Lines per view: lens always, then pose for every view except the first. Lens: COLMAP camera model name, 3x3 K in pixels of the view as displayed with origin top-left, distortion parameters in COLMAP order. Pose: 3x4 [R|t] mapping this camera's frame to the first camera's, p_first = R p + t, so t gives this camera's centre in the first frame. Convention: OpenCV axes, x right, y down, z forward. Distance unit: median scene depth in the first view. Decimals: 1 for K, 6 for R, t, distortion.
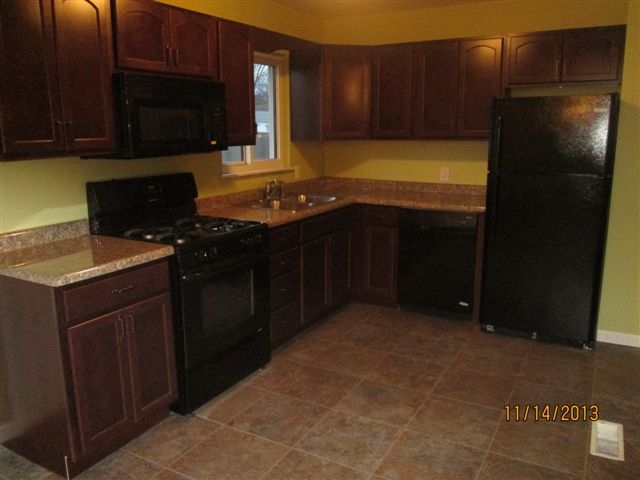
lens RADIAL K [[522.8, 0, 322.8], [0, 522.8, 241.8], [0, 0, 1]] dist [-0.049411, -0.001029]
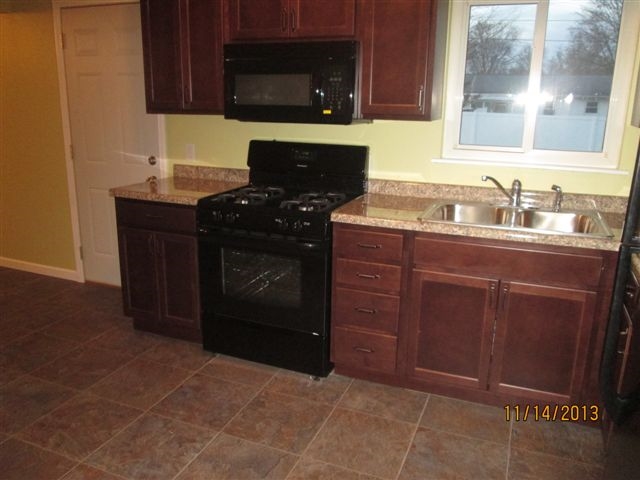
lens RADIAL K [[522.8, 0, 319.6], [0, 522.8, 236.9], [0, 0, 1]] dist [-0.049411, -0.001029]
pose [[0.131390, 0.249238, -0.959488, 0.654160], [-0.236040, 0.947908, 0.213908, -0.164317], [0.962820, 0.198372, 0.183376, 0.813031]]
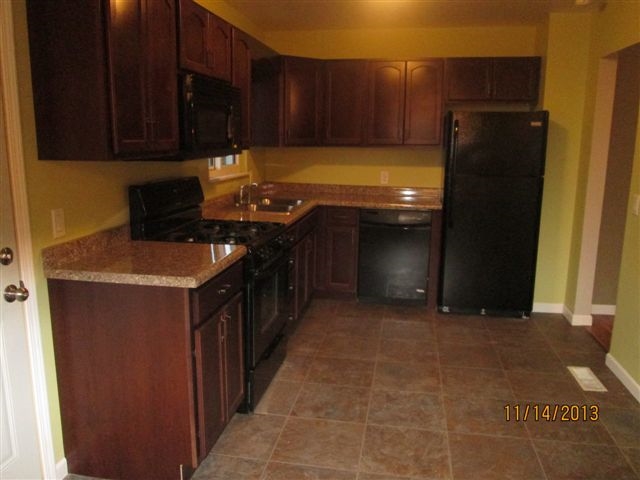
lens RADIAL K [[522.8, 0, 318.9], [0, 522.8, 238.7], [0, 0, 1]] dist [-0.049411, -0.001029]
pose [[0.944423, -0.044019, 0.325773, -0.374550], [0.051341, 0.998584, -0.013910, 0.012173], [-0.324699, 0.029863, 0.945346, -0.014311]]
